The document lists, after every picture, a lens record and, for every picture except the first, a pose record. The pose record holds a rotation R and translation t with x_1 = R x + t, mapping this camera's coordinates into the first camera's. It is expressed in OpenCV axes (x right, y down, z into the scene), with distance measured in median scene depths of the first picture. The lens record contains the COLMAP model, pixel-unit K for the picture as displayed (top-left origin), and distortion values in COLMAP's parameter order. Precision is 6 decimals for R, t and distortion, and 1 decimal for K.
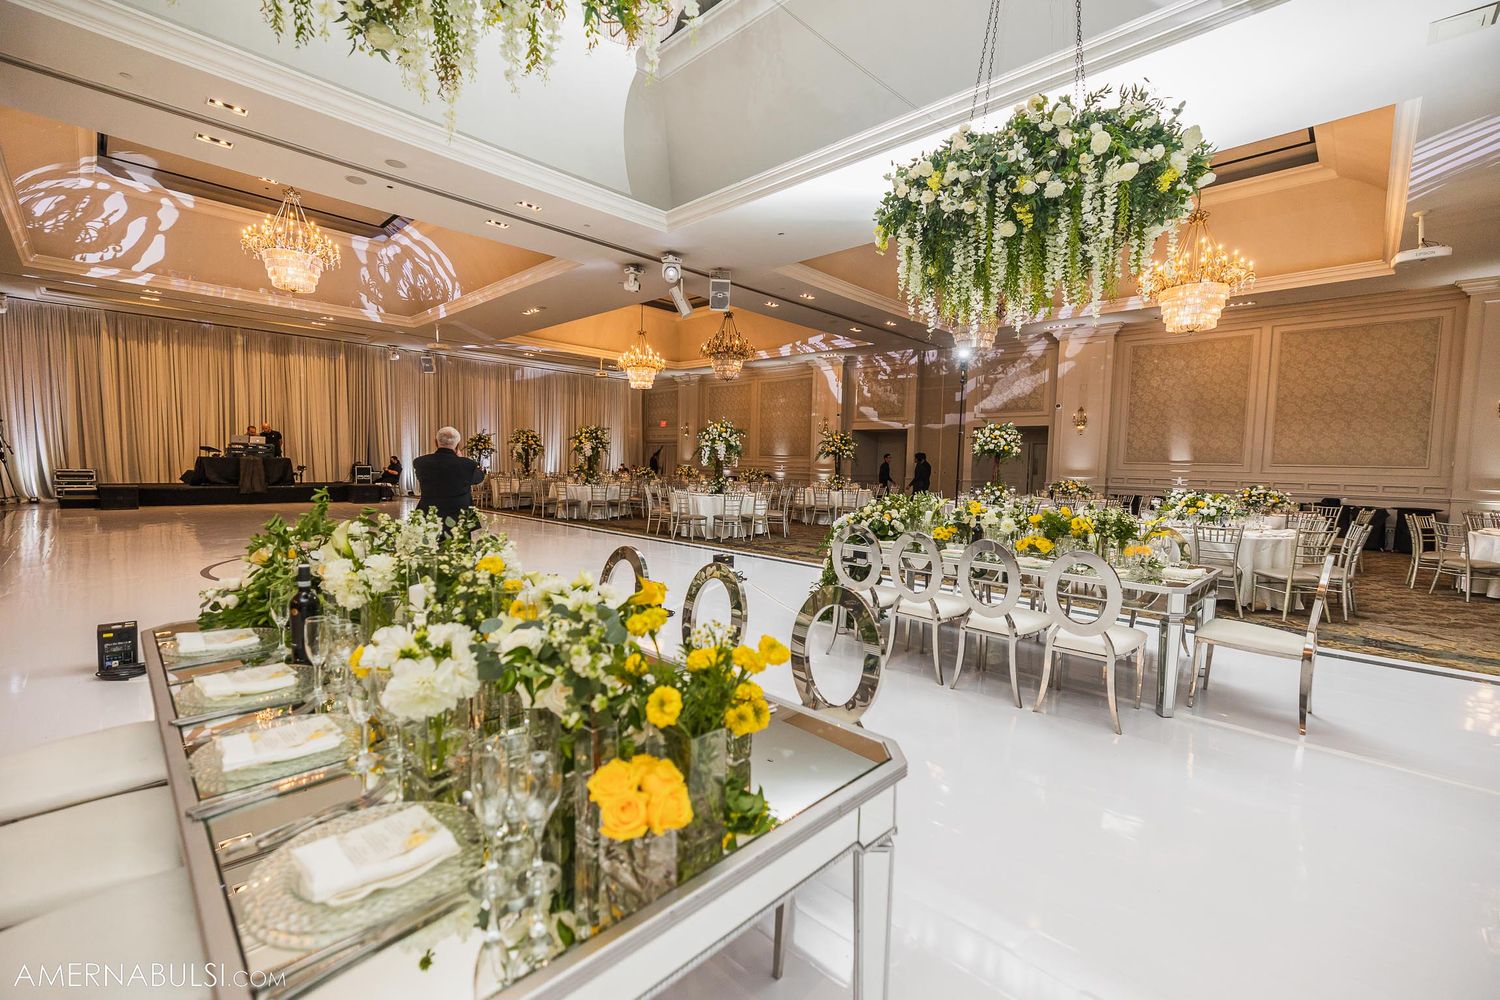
lens RADIAL K [[636.7, 0, 741.8], [0, 636.7, 501.1], [0, 0, 1]] dist [0.001313, 0.000037]
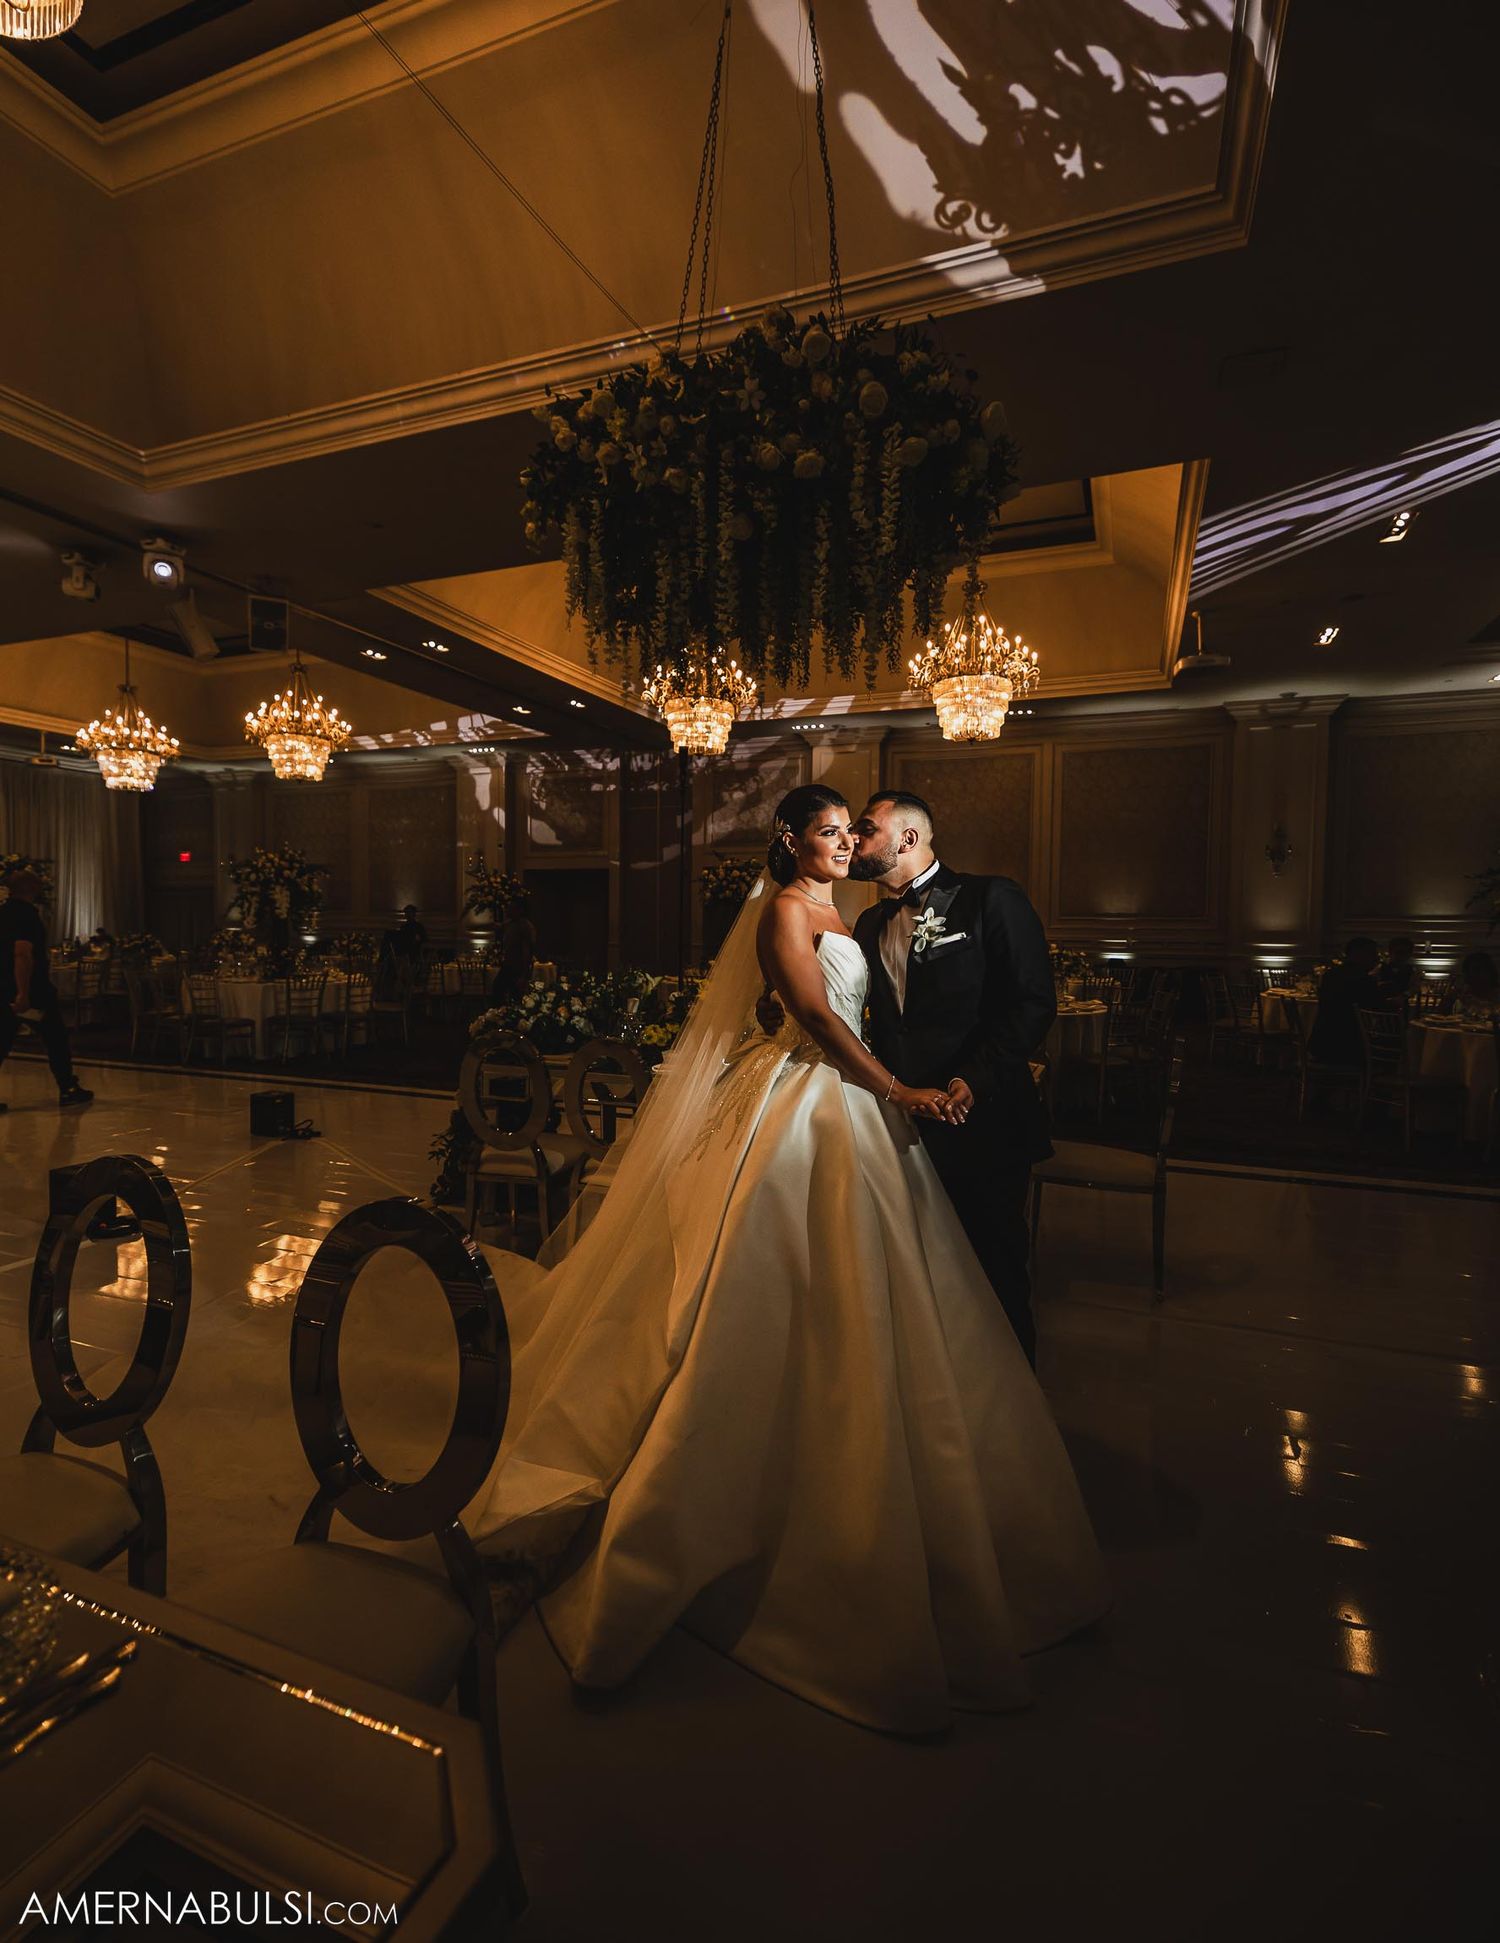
lens RADIAL K [[955.0, 0, 756.4], [0, 955.0, 965.2], [0, 0, 1]] dist [0.003399, 0.000609]
pose [[0.920942, -0.028909, 0.388625, 0.029214], [0.034650, 0.999369, -0.007772, -0.002206], [-0.388156, 0.020624, 0.921363, 0.072065]]
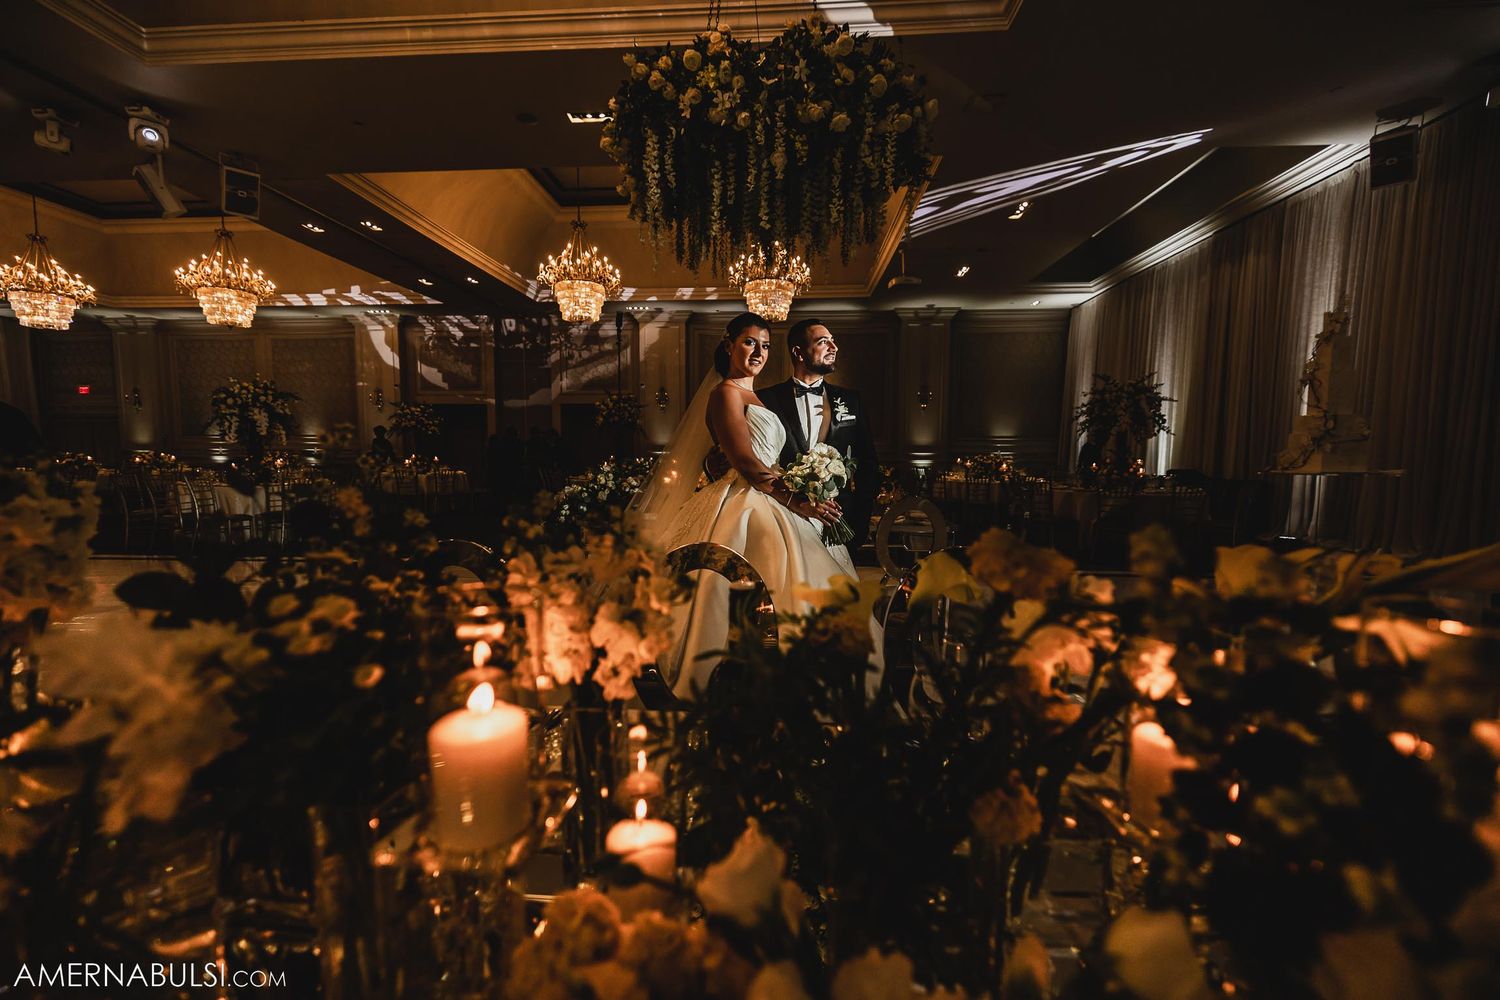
lens RADIAL K [[636.8, 0, 747.3], [0, 636.8, 506.5], [0, 0, 1]] dist [0.000501, -0.000114]
pose [[0.759096, -0.075030, 0.646640, -0.104561], [0.054766, 0.997175, 0.051413, 0.009790], [-0.648671, -0.003613, 0.761061, 0.140112]]
